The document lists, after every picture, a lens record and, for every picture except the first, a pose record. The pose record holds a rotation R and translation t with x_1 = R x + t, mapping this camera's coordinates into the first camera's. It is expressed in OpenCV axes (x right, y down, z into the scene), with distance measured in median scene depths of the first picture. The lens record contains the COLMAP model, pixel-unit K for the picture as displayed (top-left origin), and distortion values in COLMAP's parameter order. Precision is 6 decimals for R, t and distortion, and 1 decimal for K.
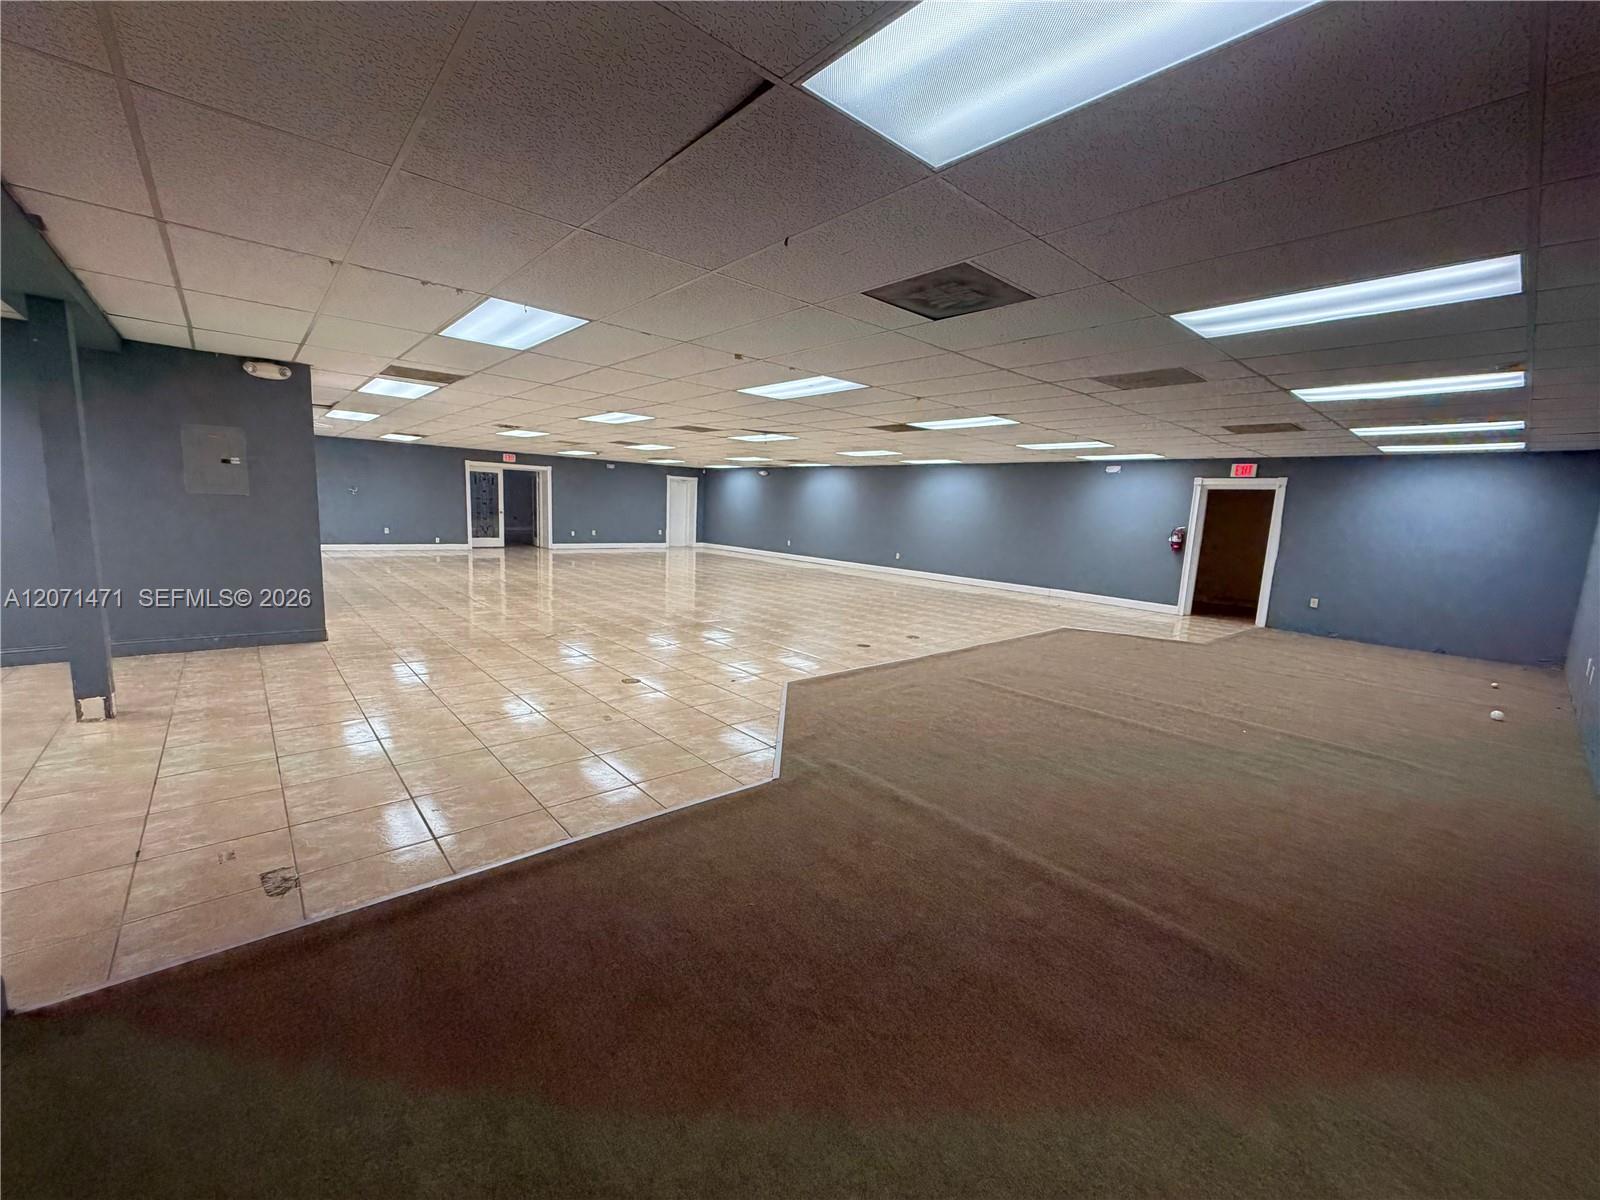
lens RADIAL K [[636.7, 0, 796.9], [0, 636.7, 603.6], [0, 0, 1]] dist [0.000421, -0.000242]
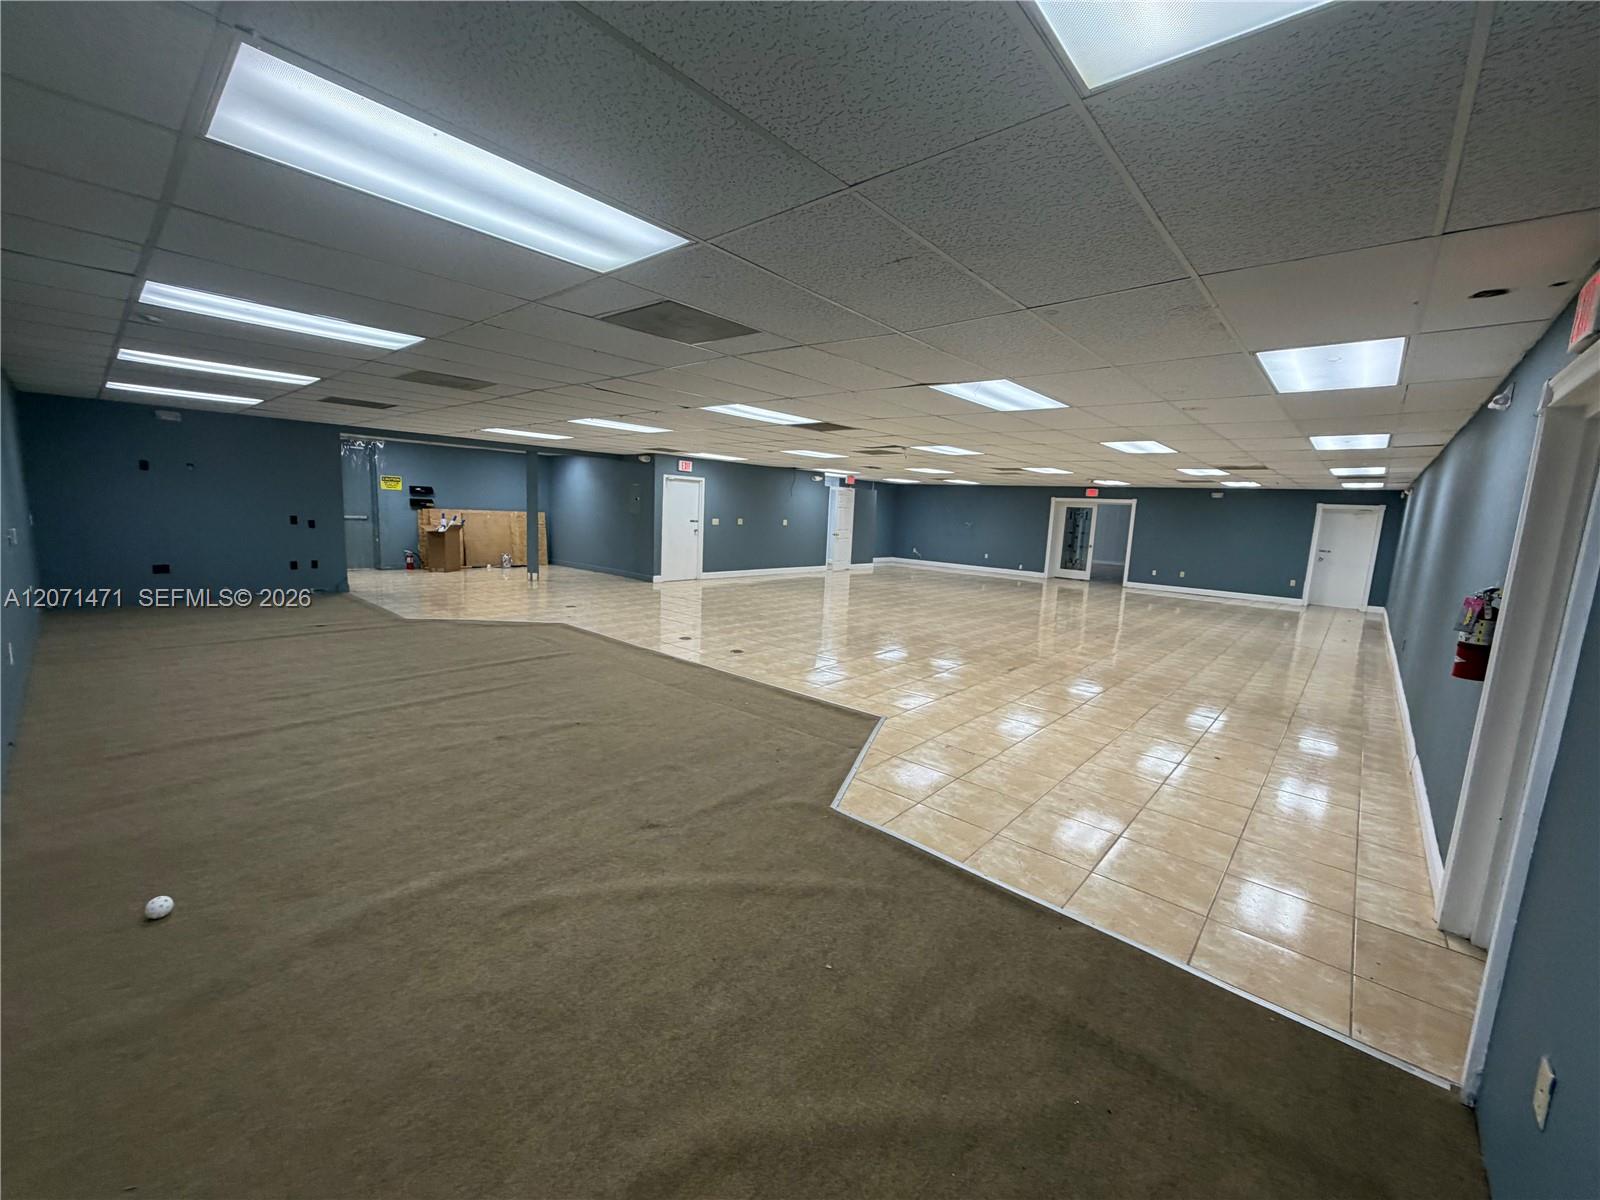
lens RADIAL K [[636.7, 0, 796.9], [0, 636.7, 603.6], [0, 0, 1]] dist [0.000421, -0.000242]
pose [[0.130399, 0.109172, -0.985433, 0.464884], [-0.189799, 0.978286, 0.083265, -0.048102], [0.973125, 0.176176, 0.148288, 0.396021]]
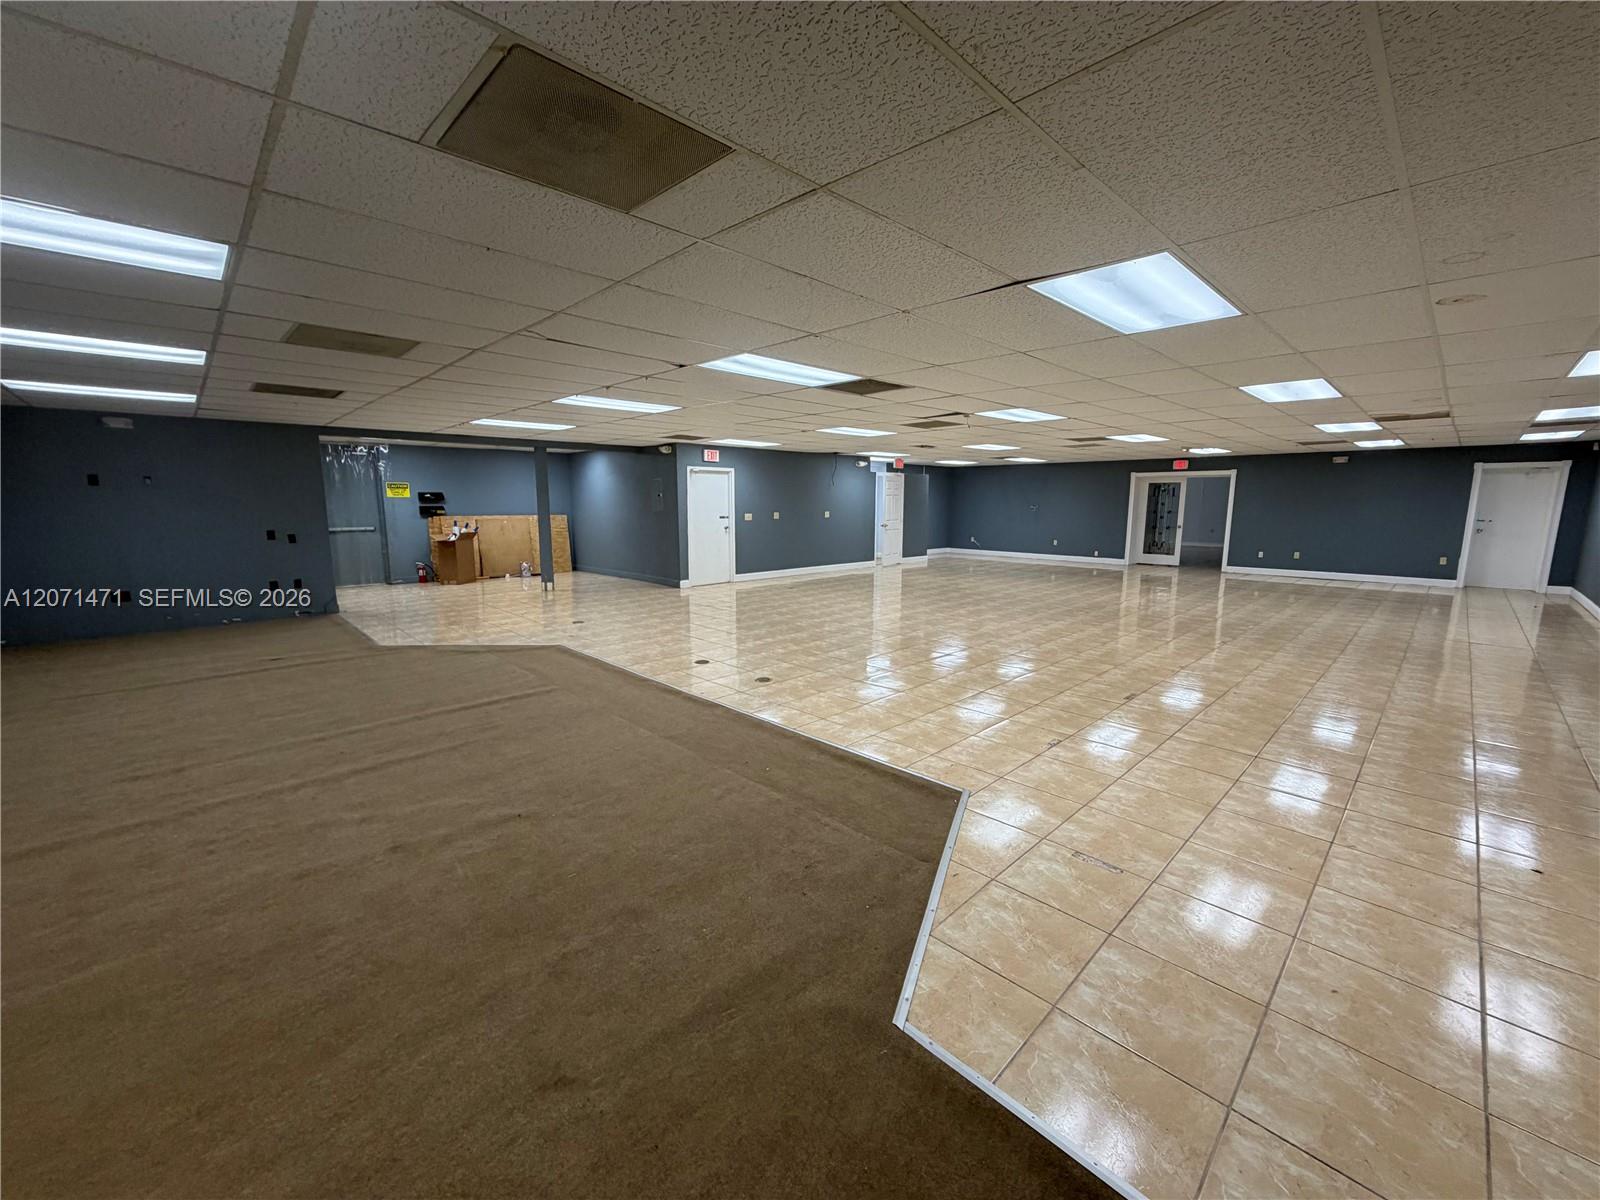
lens RADIAL K [[636.7, 0, 796.9], [0, 636.7, 603.6], [0, 0, 1]] dist [0.000421, -0.000242]
pose [[0.056505, 0.115945, -0.991647, 0.378811], [-0.149984, 0.982948, 0.106382, -0.051212], [0.987072, 0.142720, 0.072931, 0.411715]]
